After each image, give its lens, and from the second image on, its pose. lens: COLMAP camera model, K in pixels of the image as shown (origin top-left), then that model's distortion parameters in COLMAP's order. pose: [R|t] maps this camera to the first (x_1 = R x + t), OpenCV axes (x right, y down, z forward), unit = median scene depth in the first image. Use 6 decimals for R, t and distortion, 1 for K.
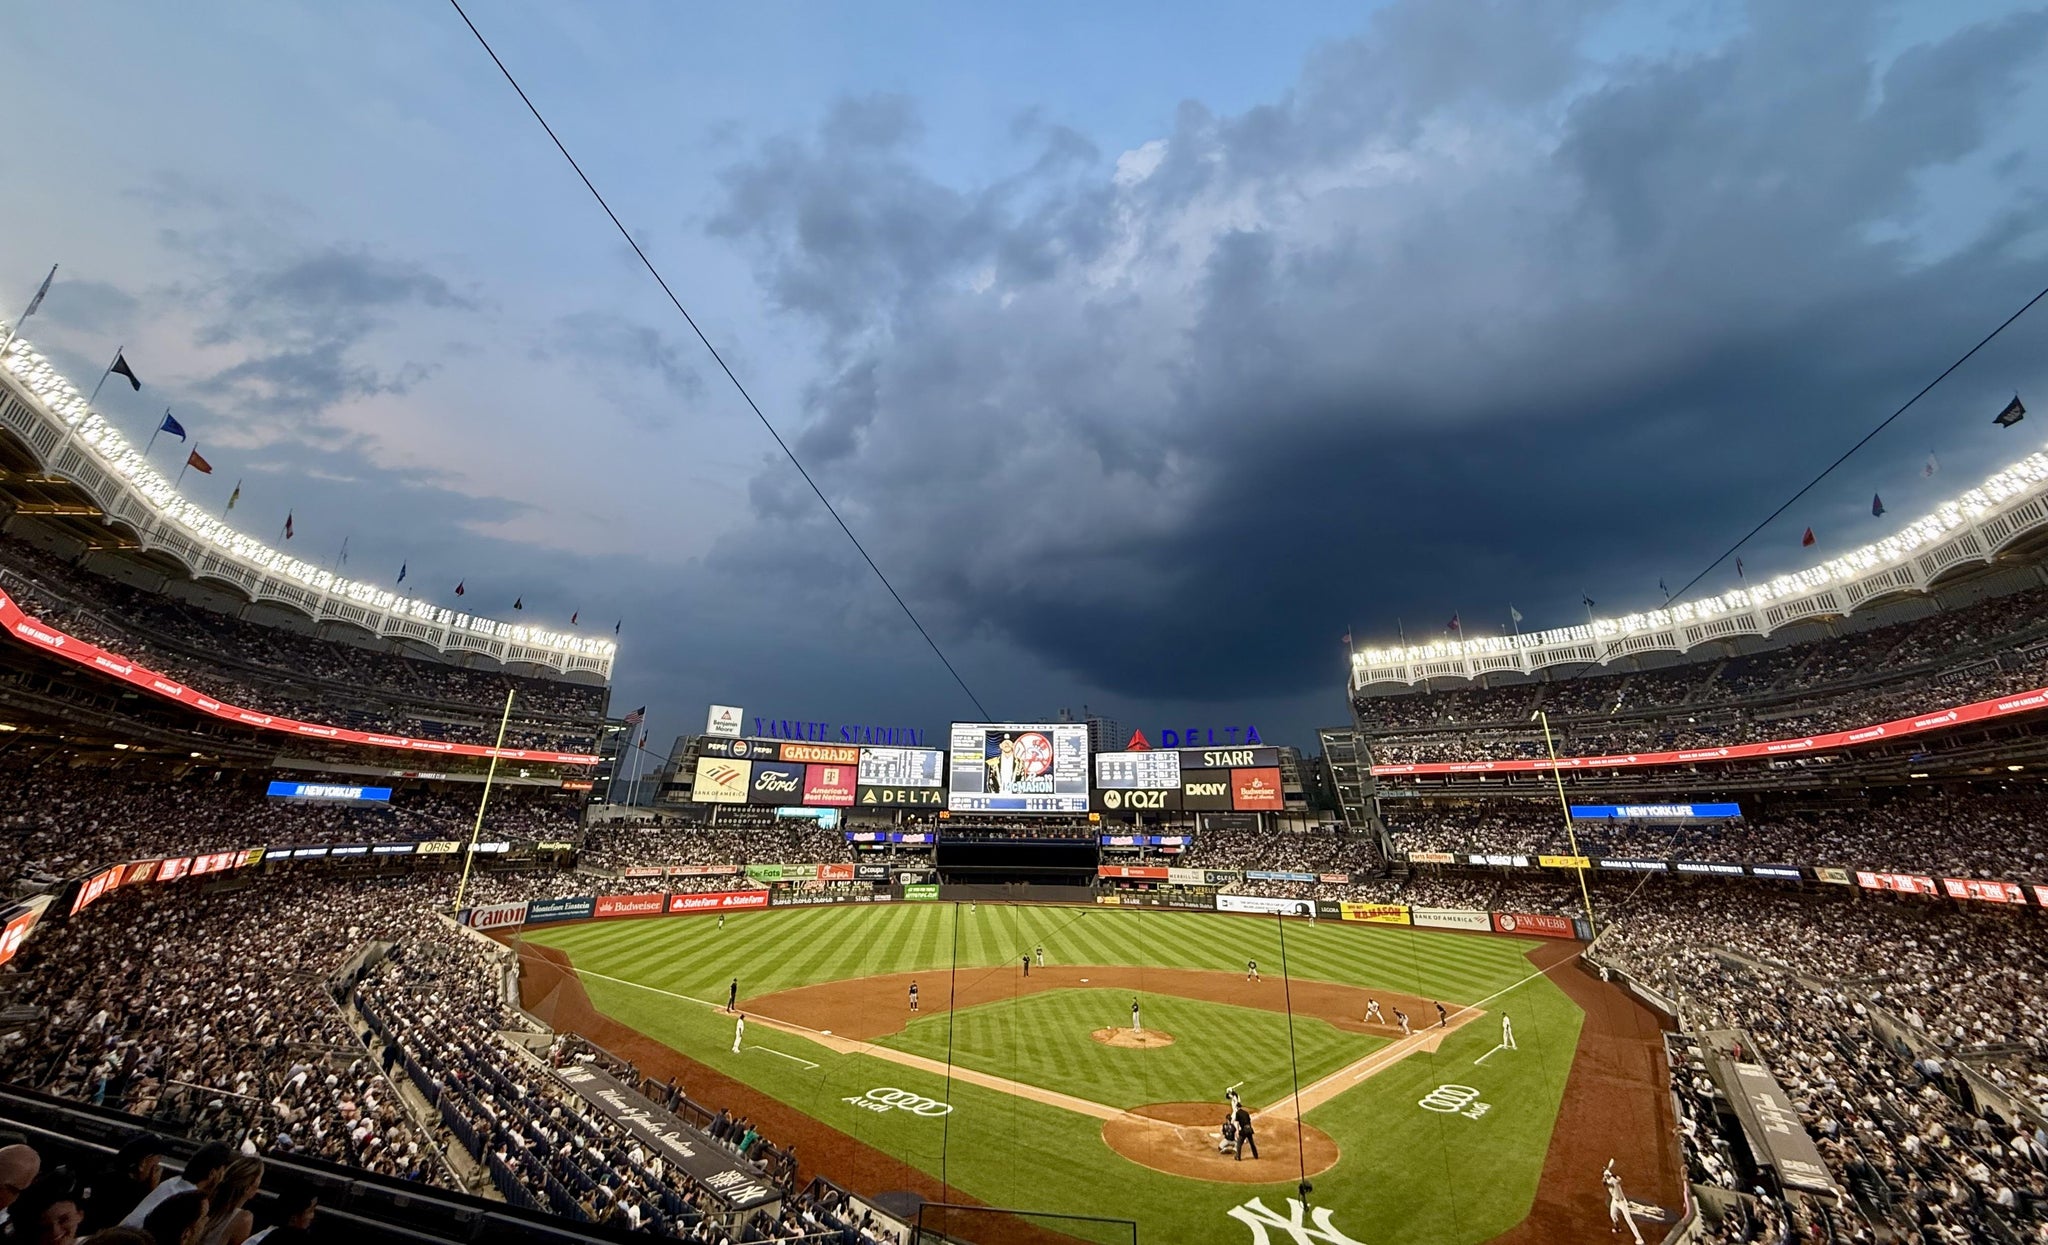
lens RADIAL K [[814.5, 0, 1021.9], [0, 814.5, 475.1], [0, 0, 1]] dist [0.000169, 0.000036]
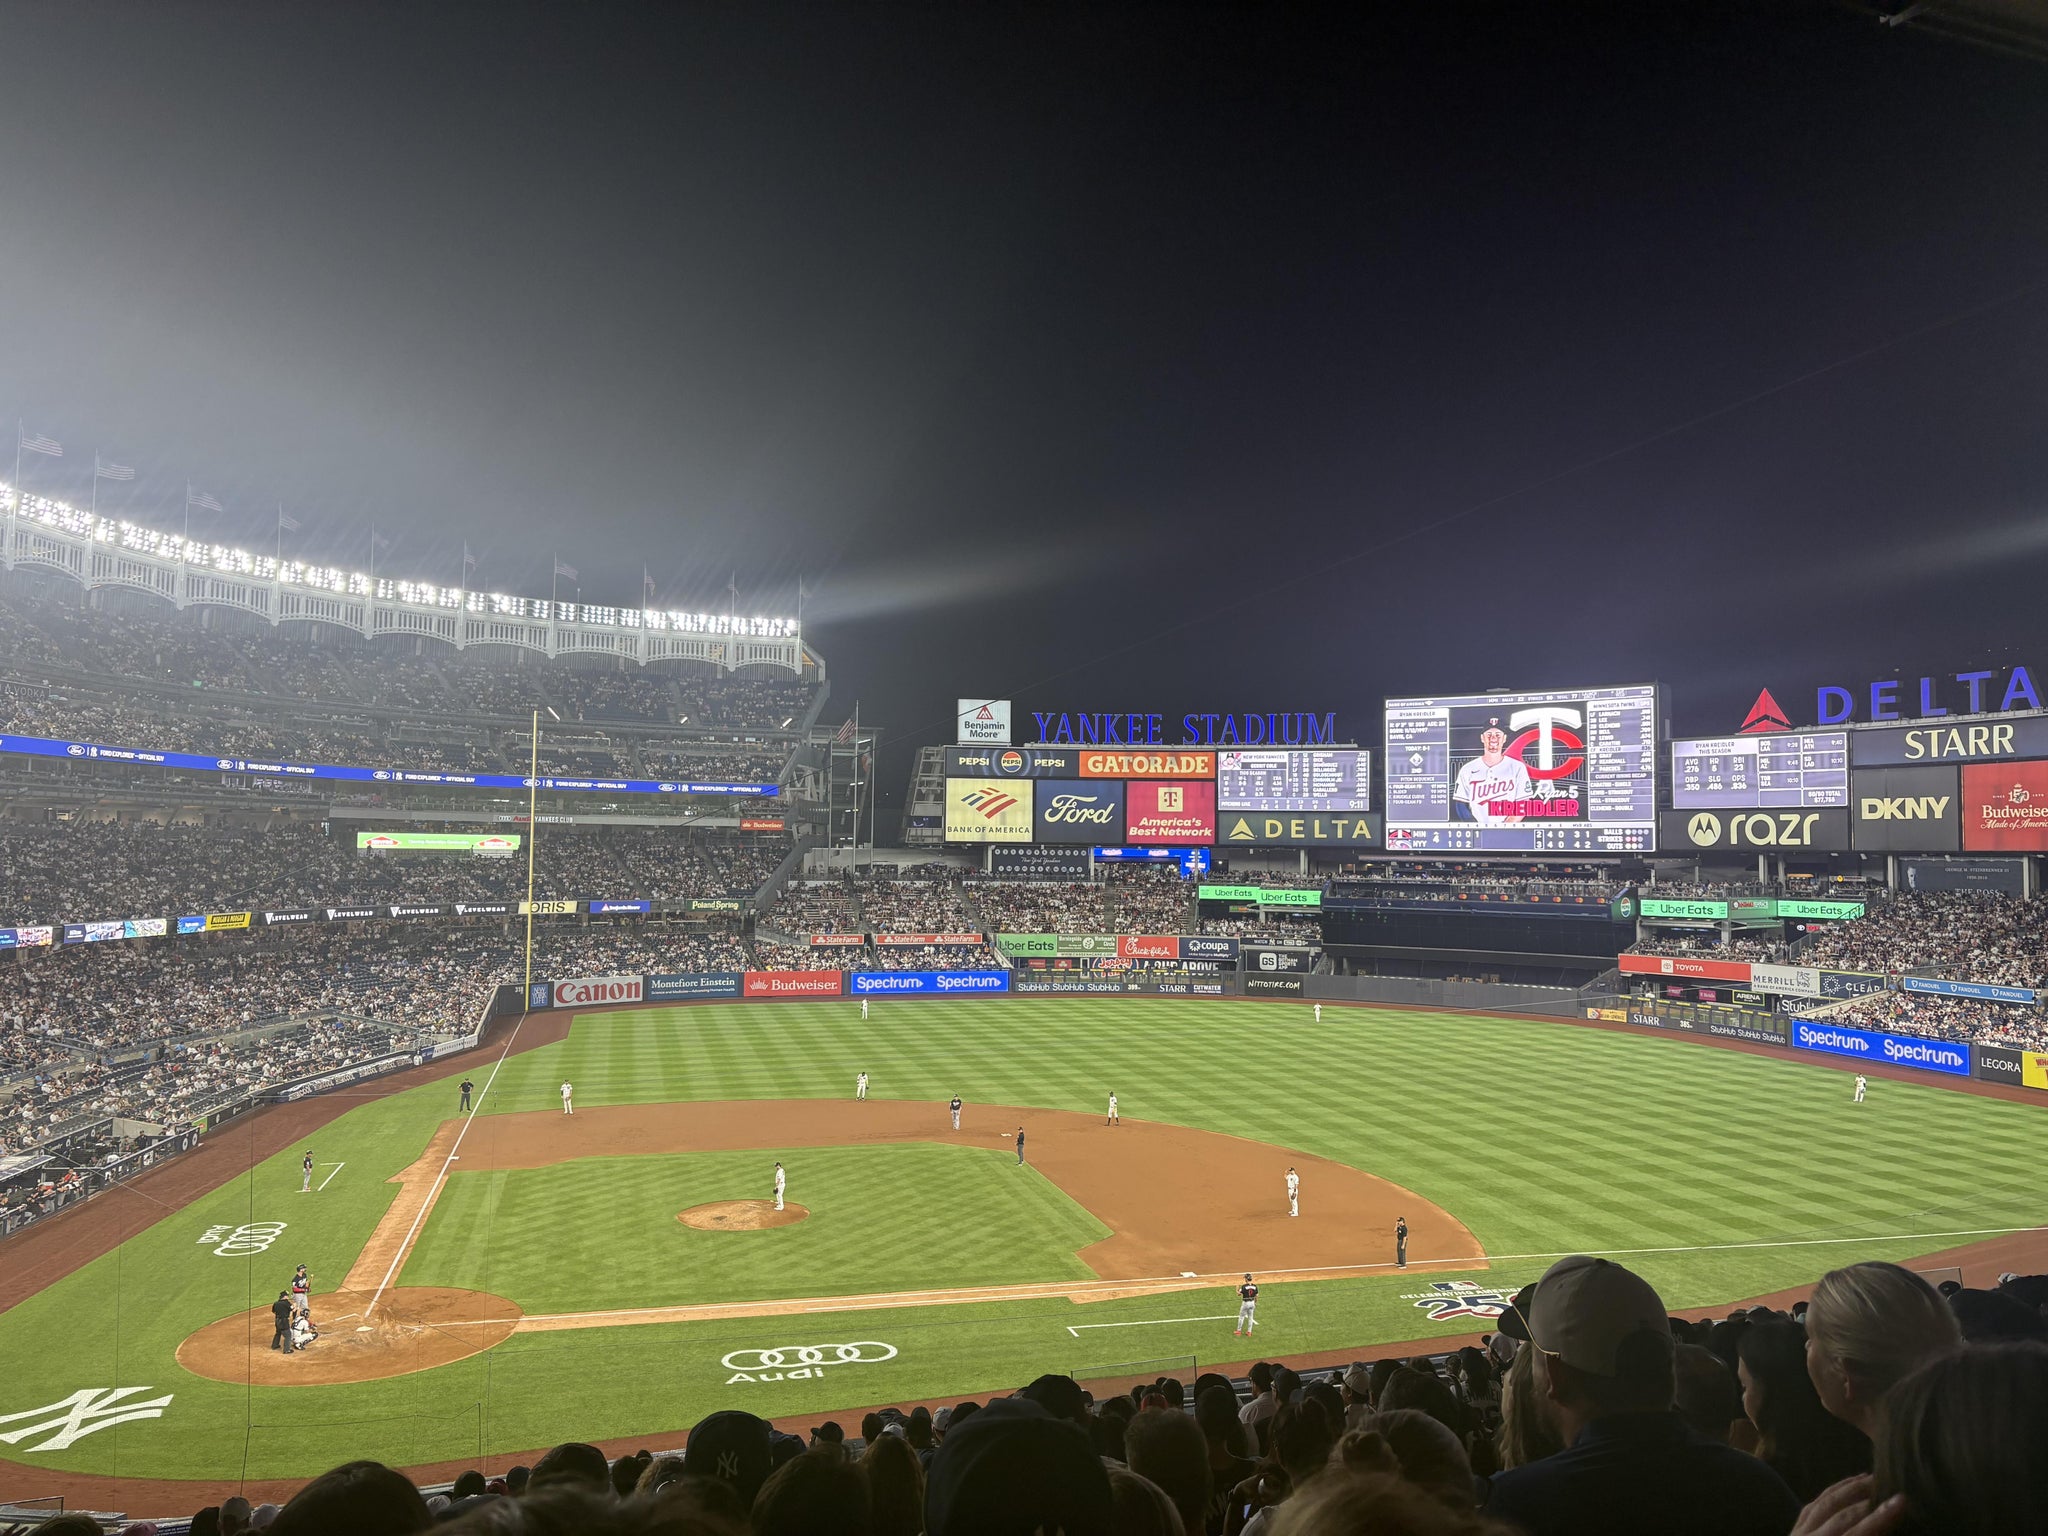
lens RADIAL K [[1541.2, 0, 1032.7], [0, 1541.2, 764.9], [0, 0, 1]] dist [0.092195, -0.100265]
pose [[0.829998, -0.034243, -0.556714, 0.325637], [0.221819, 0.936053, 0.273131, 0.019334], [0.511761, -0.350188, 0.784518, 0.081957]]
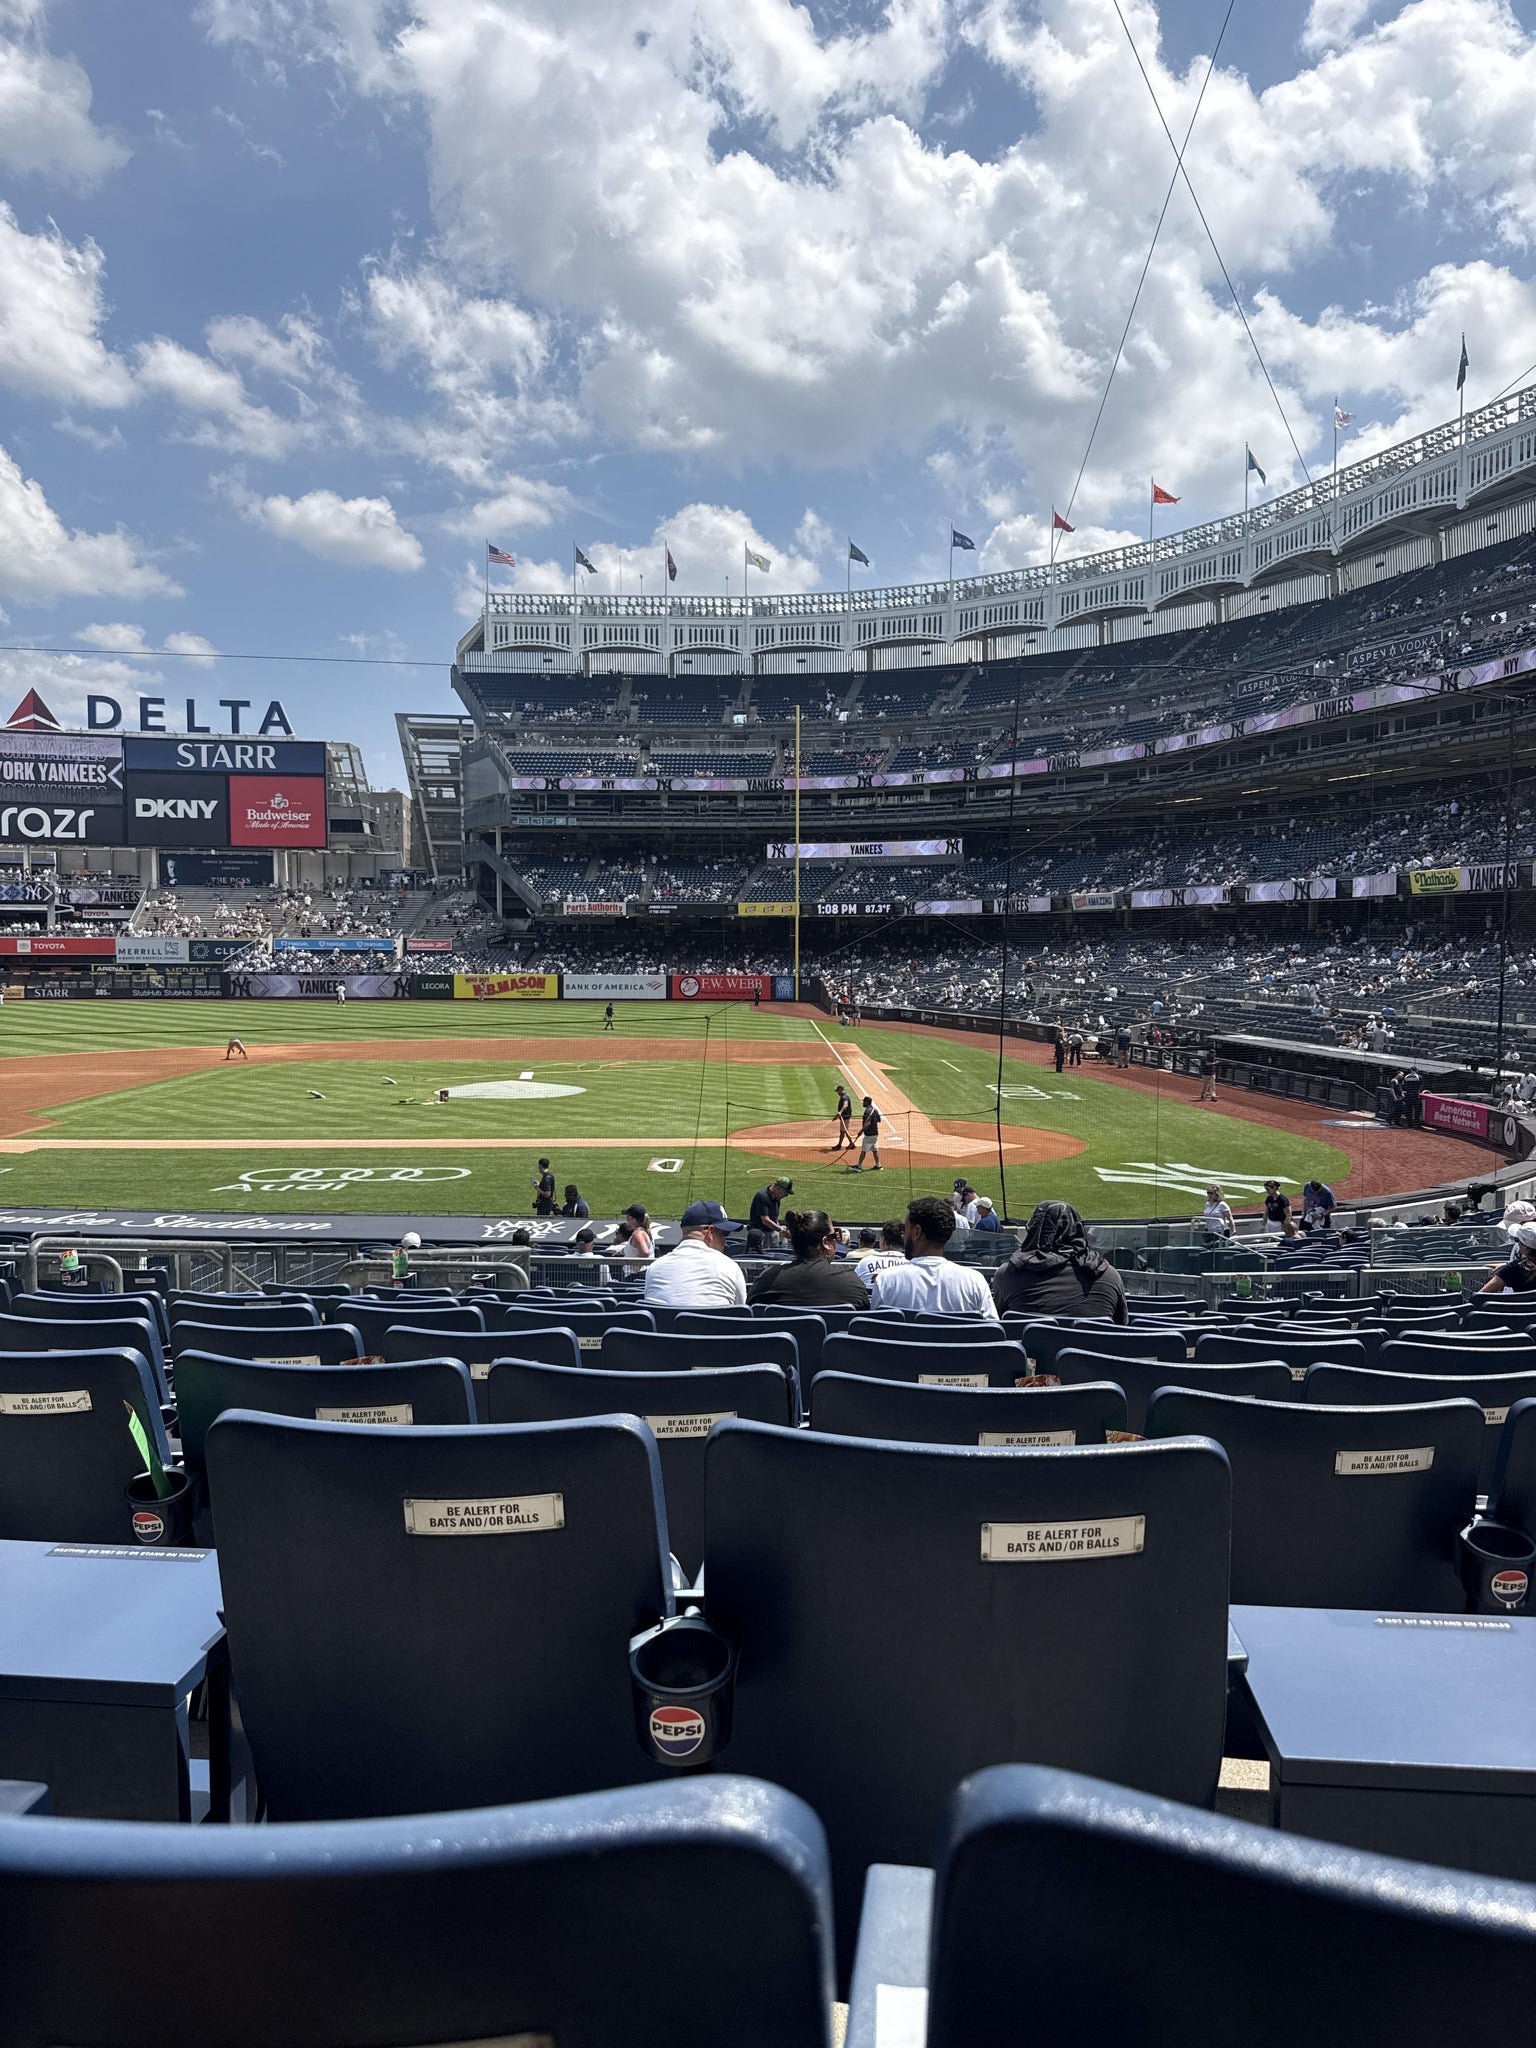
lens RADIAL K [[1422.8, 0, 767.2], [0, 1422.8, 1026.2], [0, 0, 1]] dist [0.193803, -0.441256]
pose [[0.750635, -0.047948, 0.658975, -0.123125], [-0.258318, 0.896681, 0.359492, 0.075198], [-0.608127, -0.440073, 0.660694, 0.076580]]
